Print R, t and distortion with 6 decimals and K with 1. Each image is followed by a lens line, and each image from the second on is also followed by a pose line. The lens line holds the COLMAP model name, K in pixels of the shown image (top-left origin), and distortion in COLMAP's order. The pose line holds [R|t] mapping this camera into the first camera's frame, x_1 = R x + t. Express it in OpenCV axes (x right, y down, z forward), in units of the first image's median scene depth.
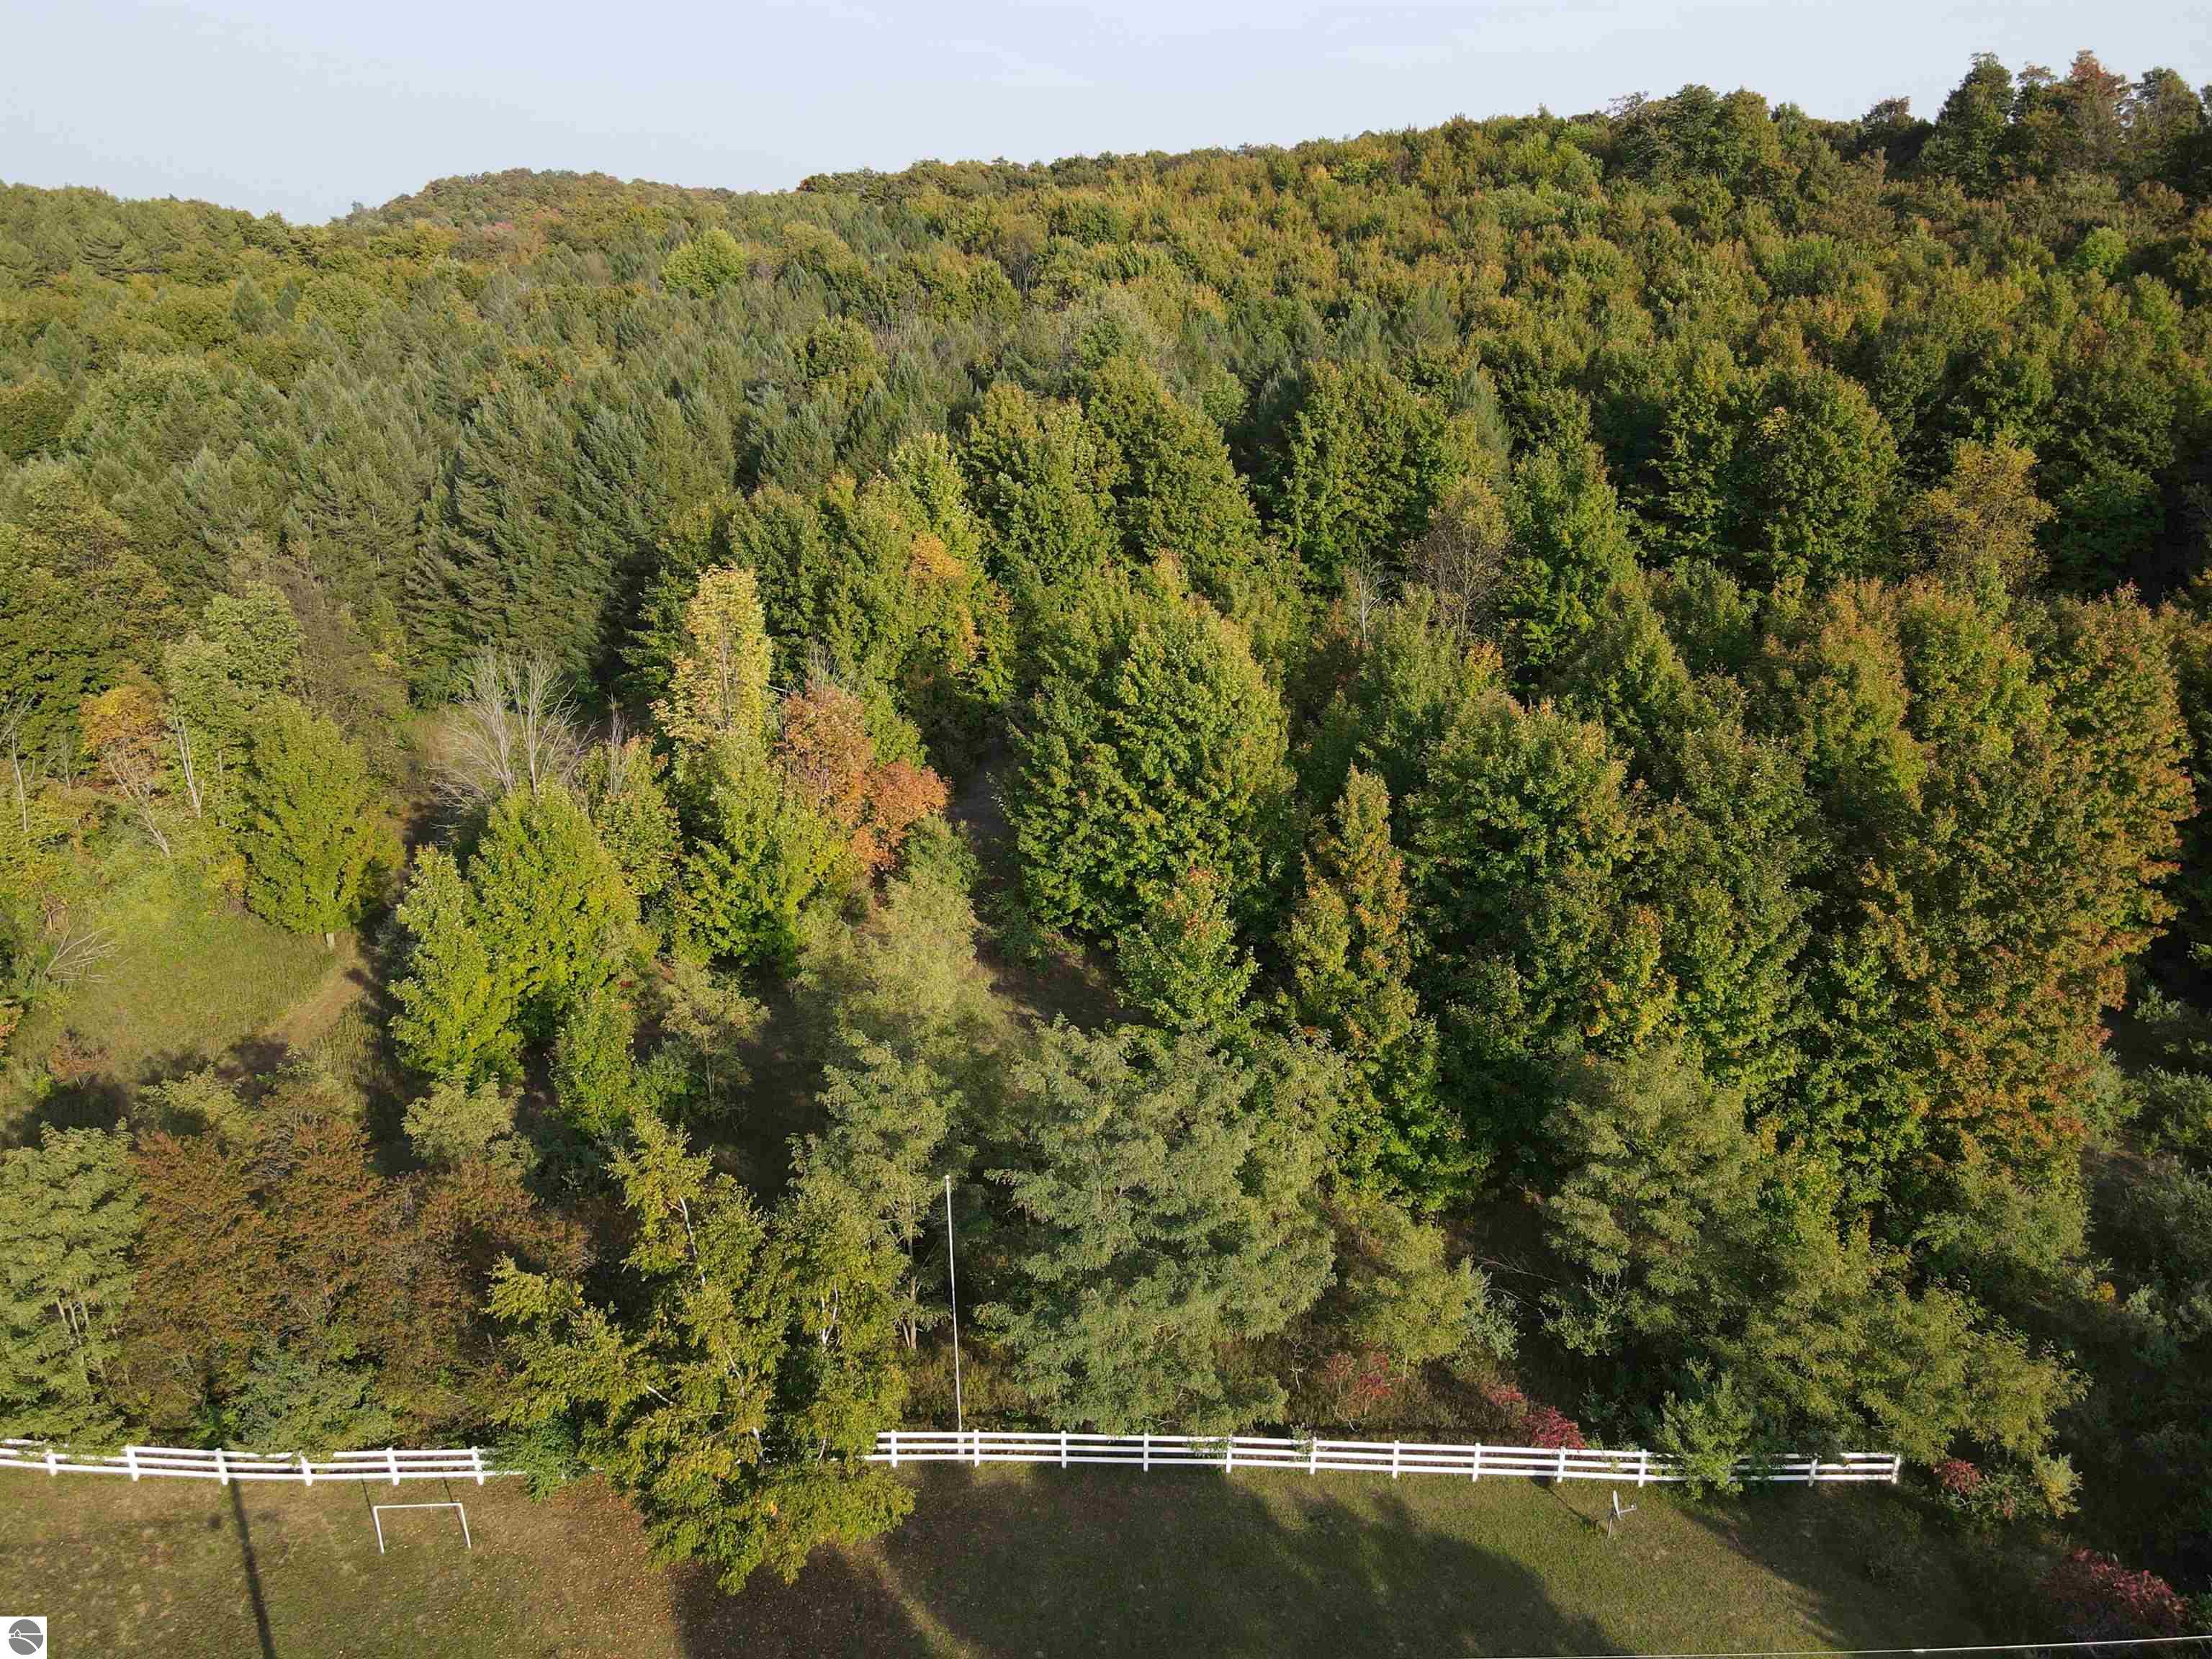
lens RADIAL K [[1623.7, 0, 1106.0], [0, 1623.7, 829.5], [0, 0, 1]] dist [0.015719, 0.004365]
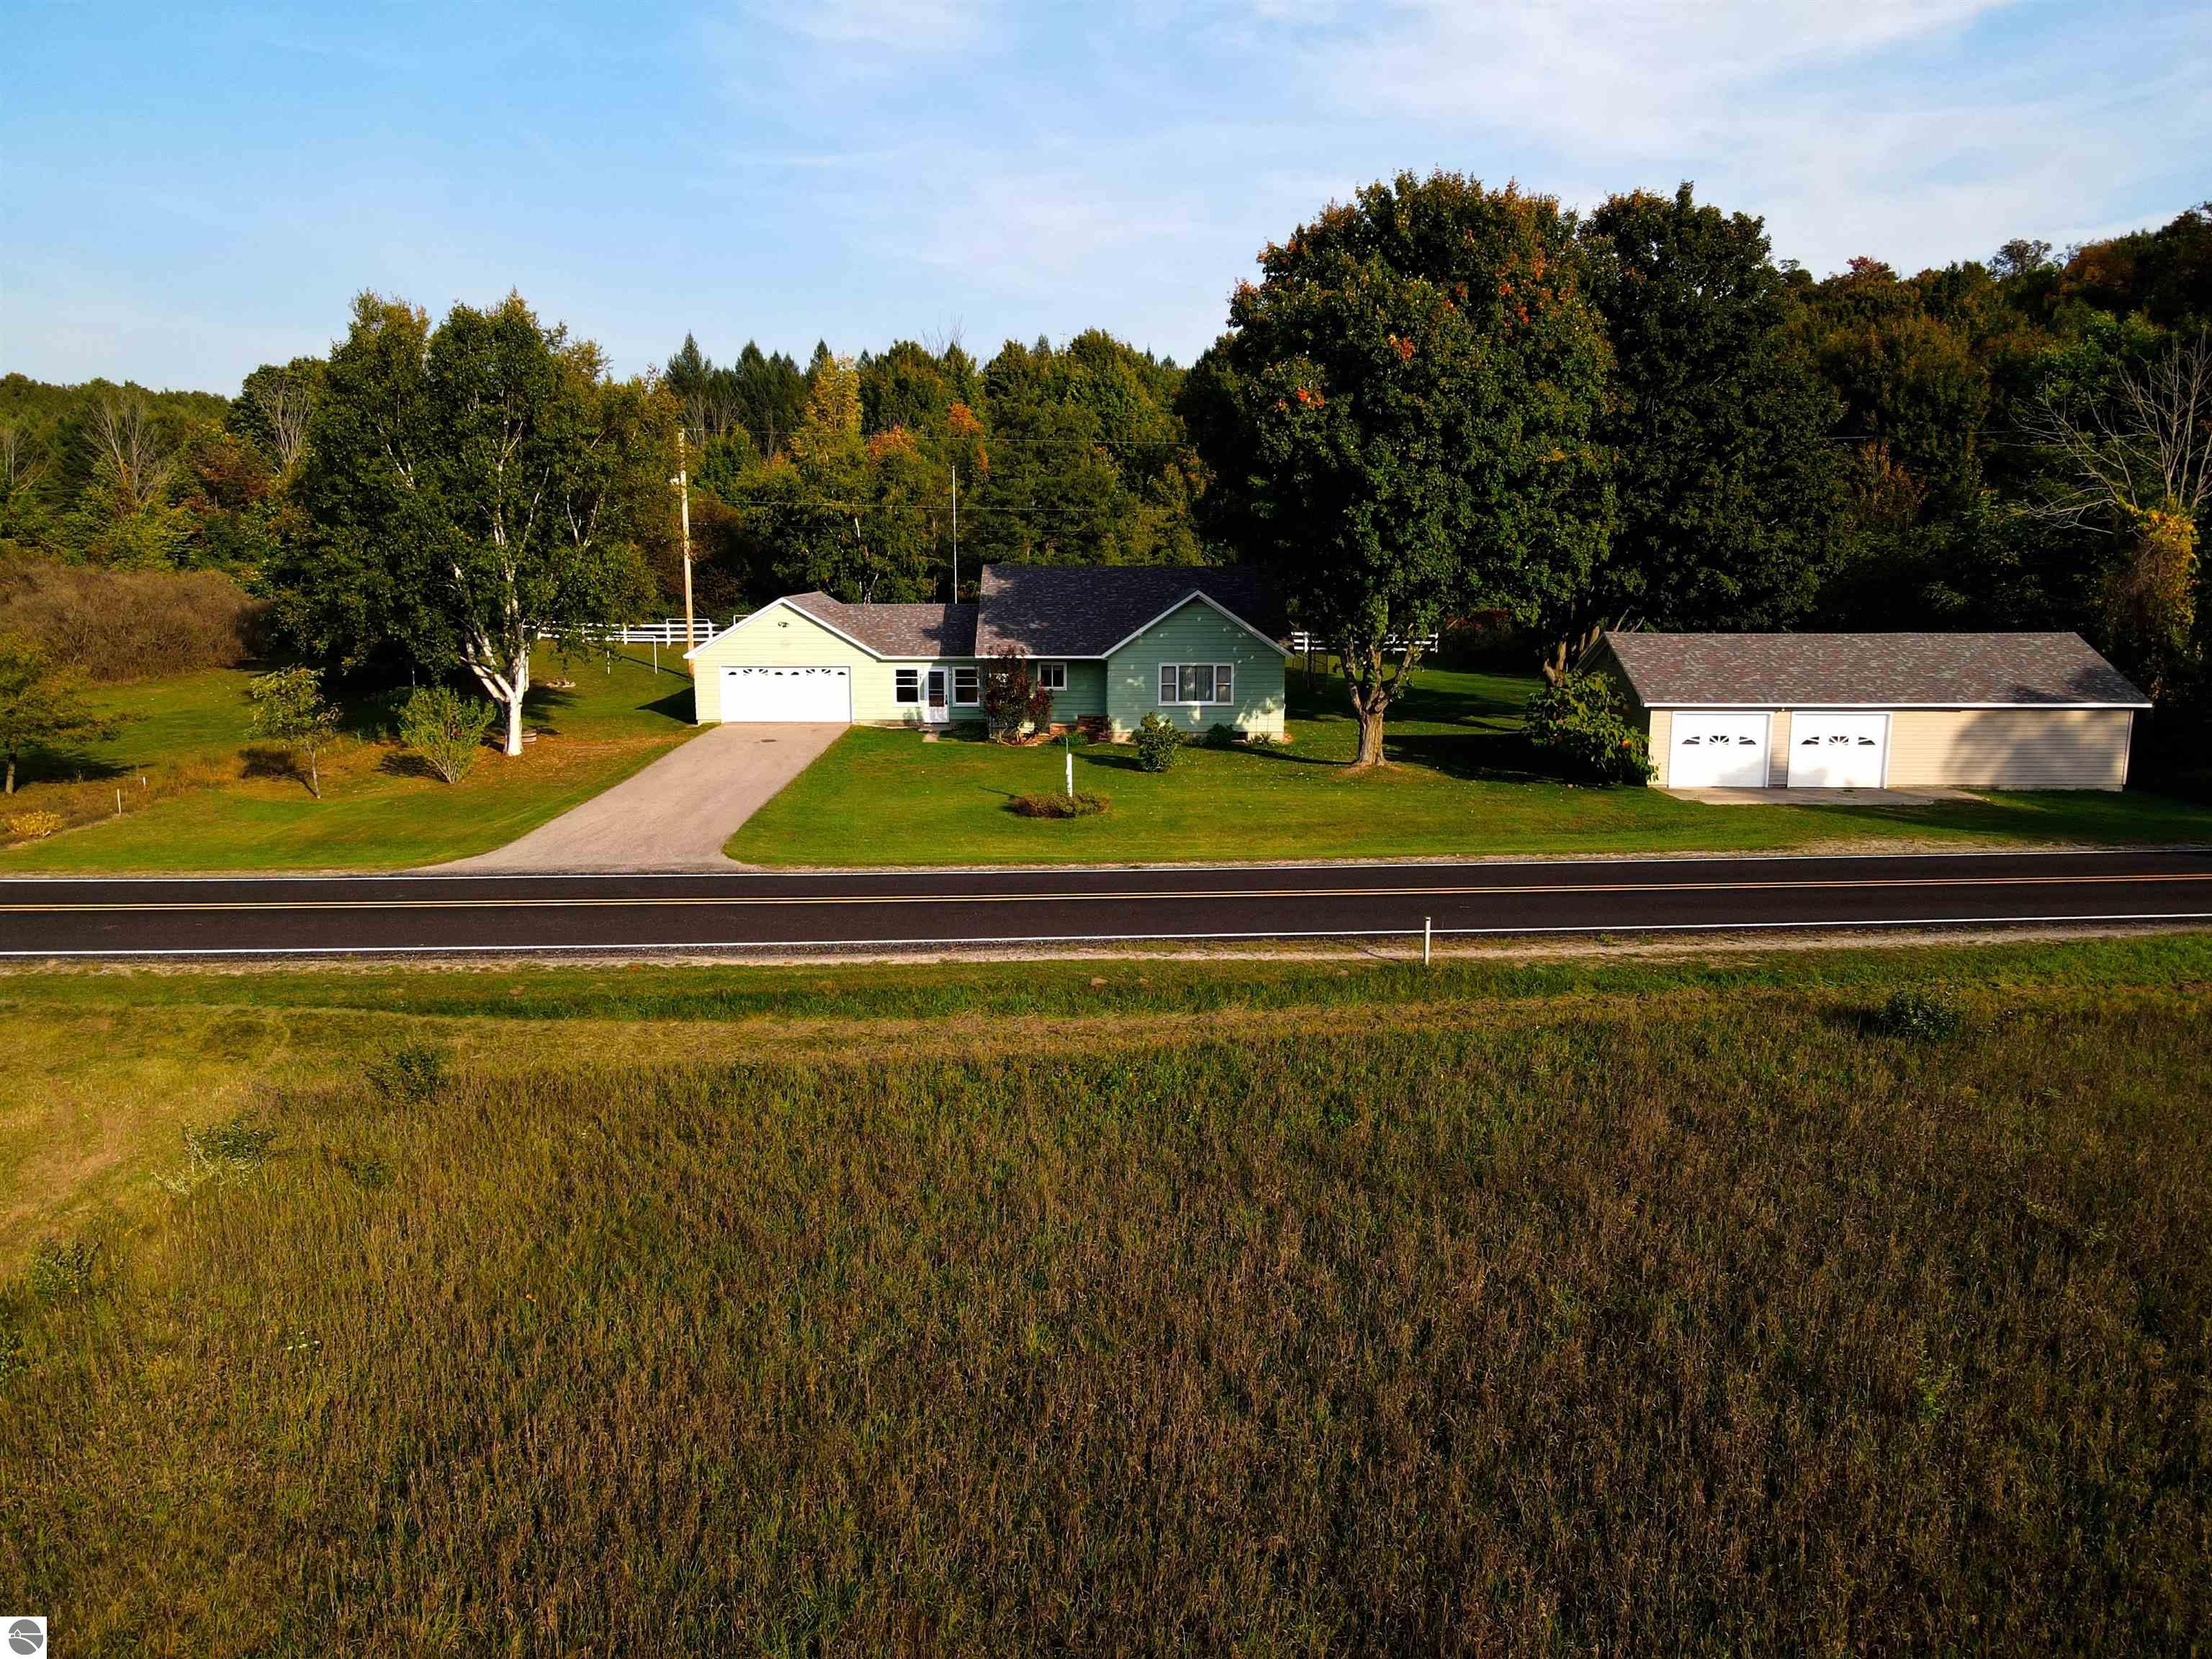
lens RADIAL K [[1613.1, 0, 1111.9], [0, 1613.1, 823.4], [0, 0, 1]] dist [0.006805, 0.006255]
pose [[0.999547, -0.006140, -0.029480, 0.103021], [0.000340, 0.981230, -0.192841, 0.668749], [0.030110, 0.192744, 0.980787, -0.576535]]
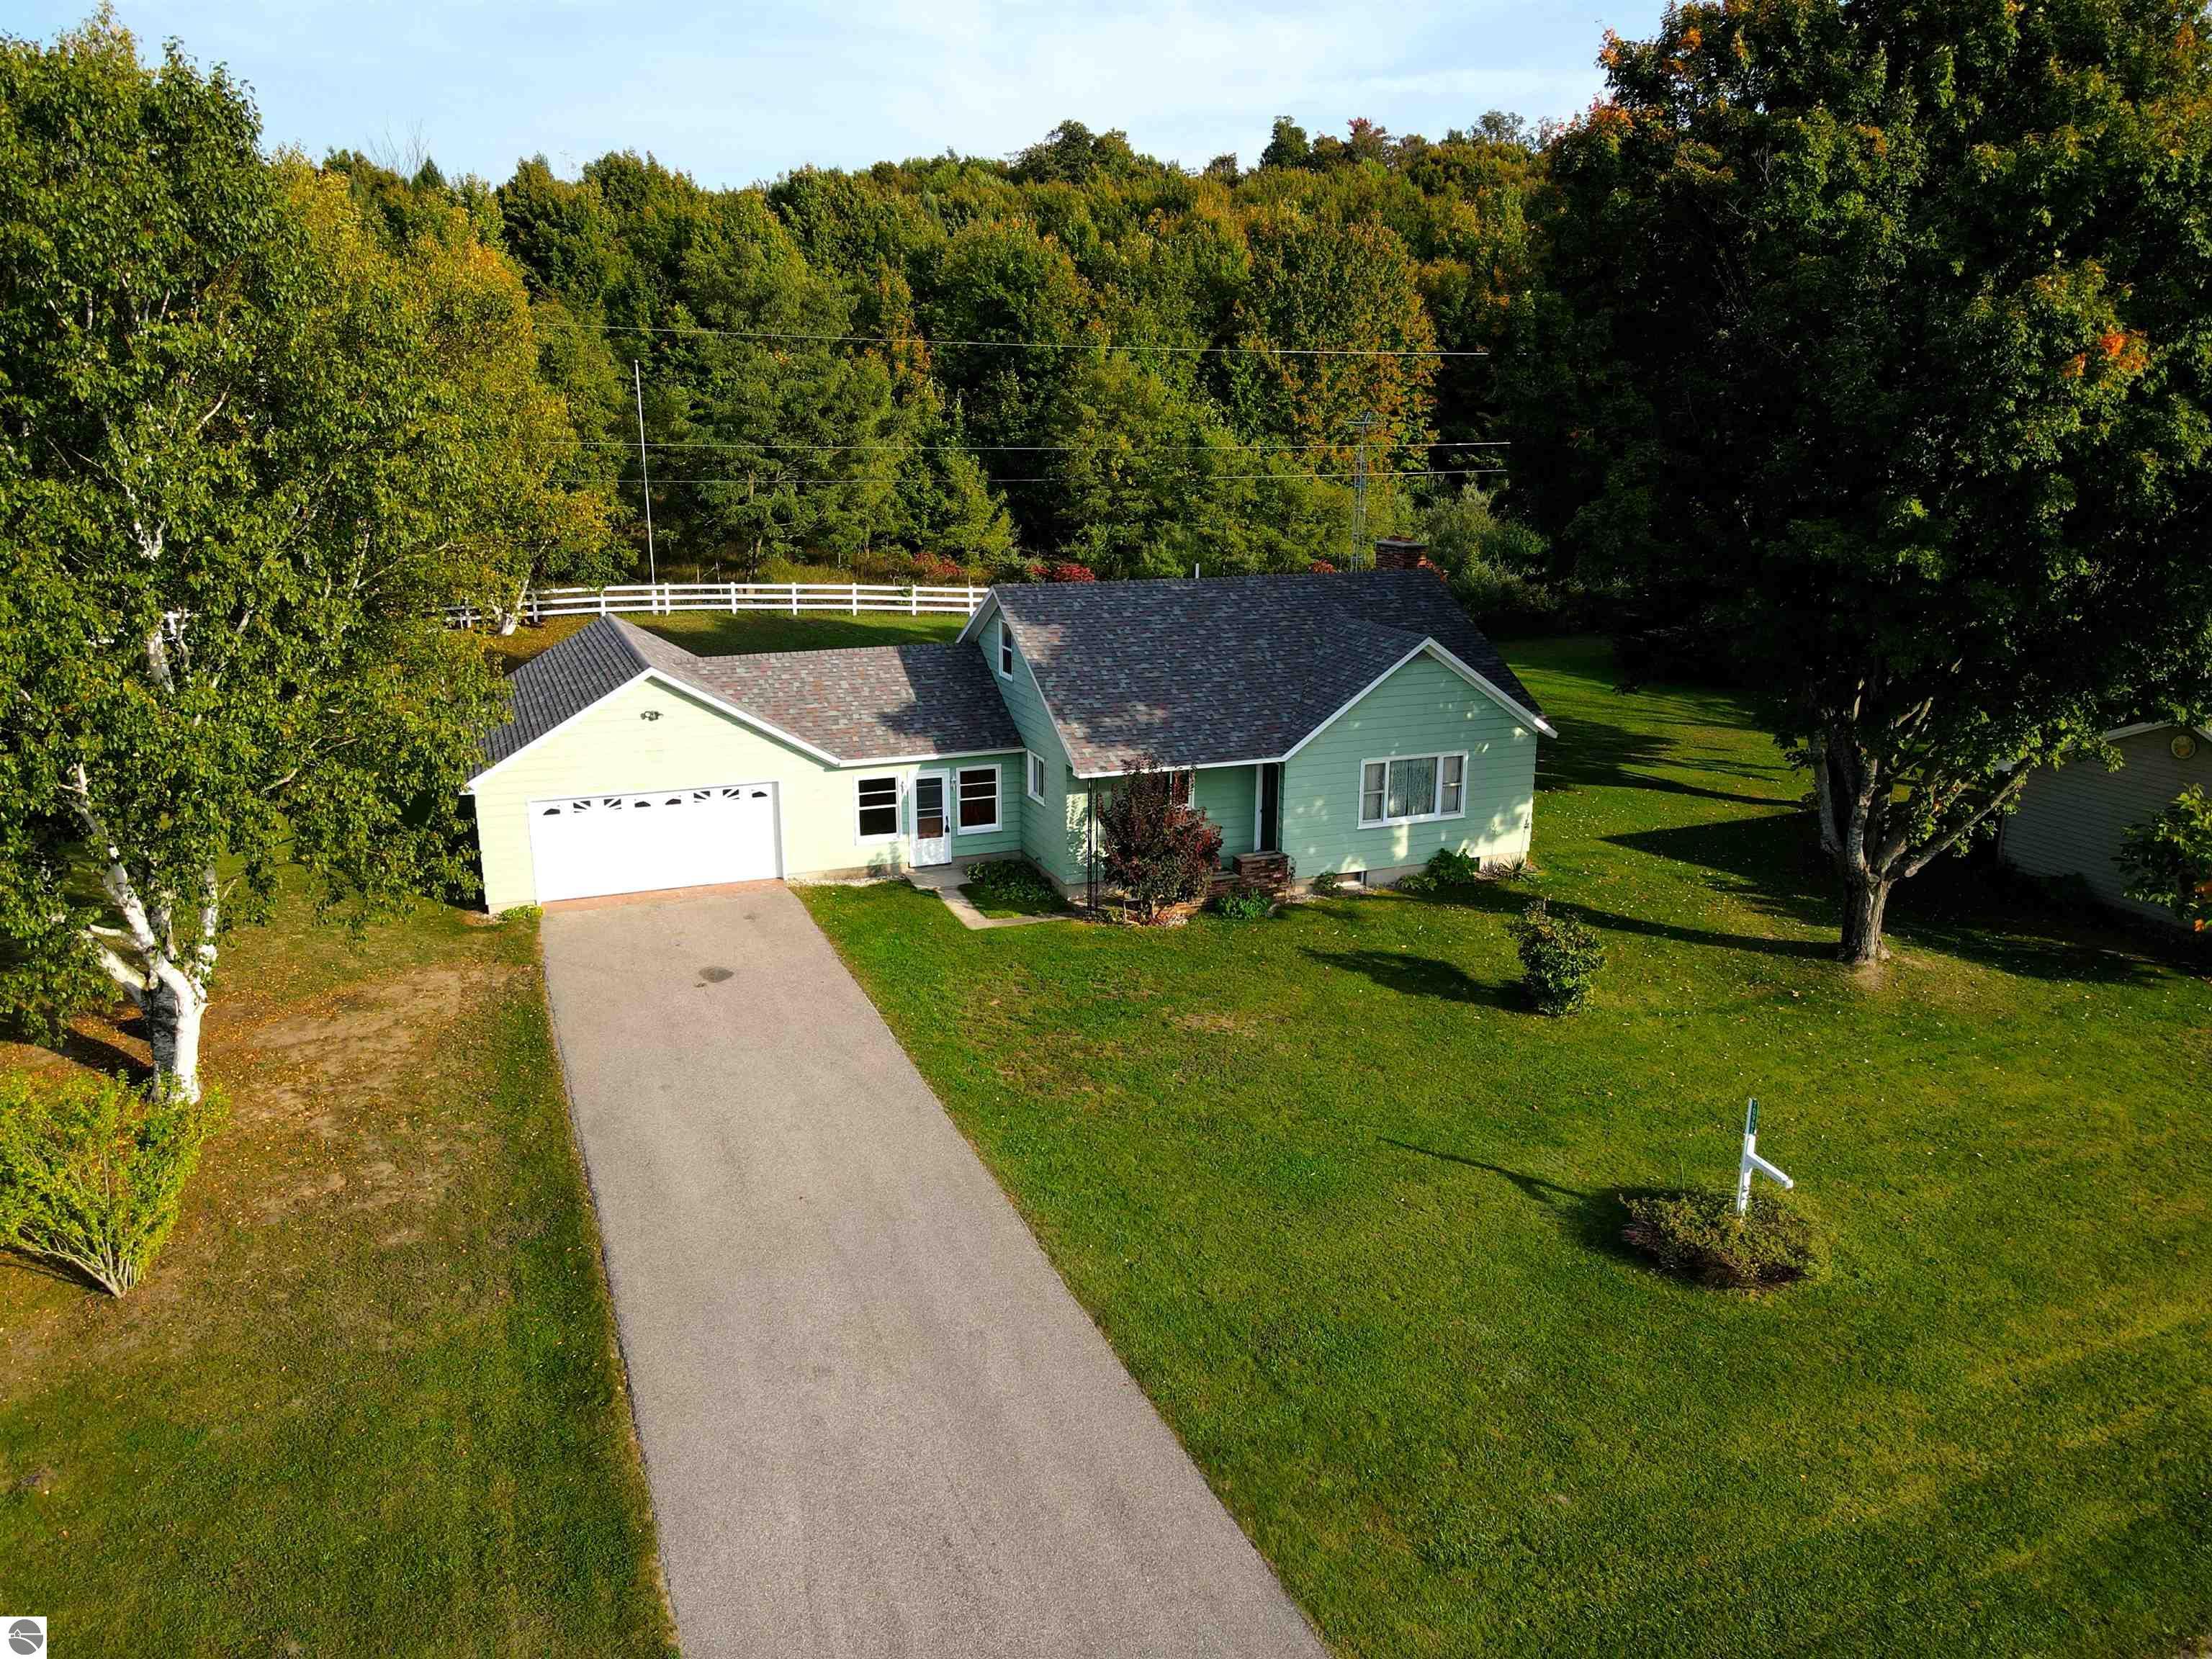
lens RADIAL K [[1613.1, 0, 1111.9], [0, 1613.1, 823.4], [0, 0, 1]] dist [0.006805, 0.006255]
pose [[0.943435, -0.091870, 0.318575, -0.118017], [0.123829, 0.988949, -0.081518, 0.485734], [-0.307565, 0.116356, 0.944386, -0.232887]]
